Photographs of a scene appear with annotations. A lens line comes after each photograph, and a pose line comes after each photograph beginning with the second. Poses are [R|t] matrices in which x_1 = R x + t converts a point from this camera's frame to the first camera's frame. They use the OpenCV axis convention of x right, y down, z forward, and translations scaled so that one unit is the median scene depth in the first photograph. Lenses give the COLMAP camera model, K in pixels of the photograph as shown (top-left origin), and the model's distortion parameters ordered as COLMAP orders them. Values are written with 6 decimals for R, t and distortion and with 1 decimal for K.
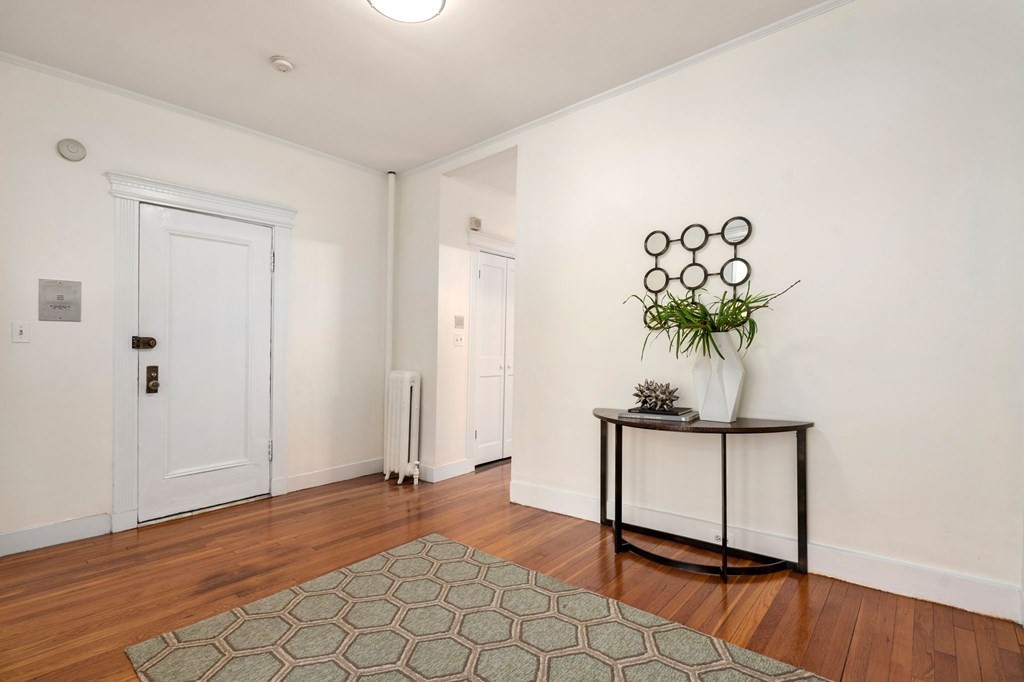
lens RADIAL K [[476.7, 0, 507.9], [0, 476.7, 356.3], [0, 0, 1]] dist [-0.001454, -0.000306]
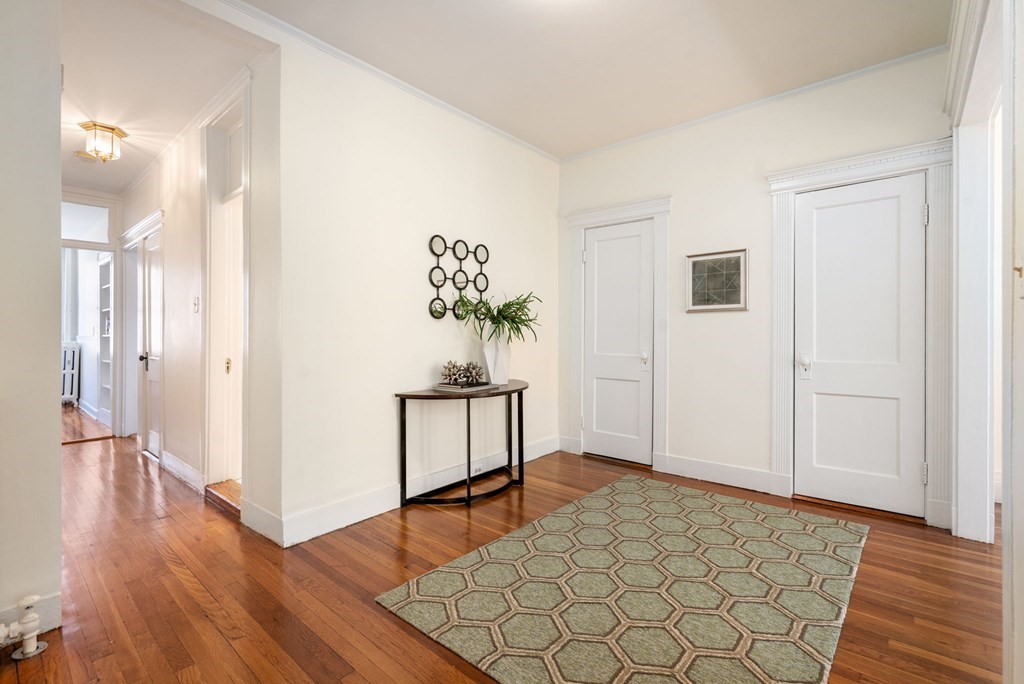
lens RADIAL K [[464.6, 0, 513.6], [0, 464.6, 344.1], [0, 0, 1]] dist [-0.000776, -0.000124]
pose [[-0.004630, -0.013999, 0.999891, -0.924984], [0.005193, 0.999888, 0.014023, -0.008568], [-0.999976, 0.005257, -0.004557, 0.895225]]
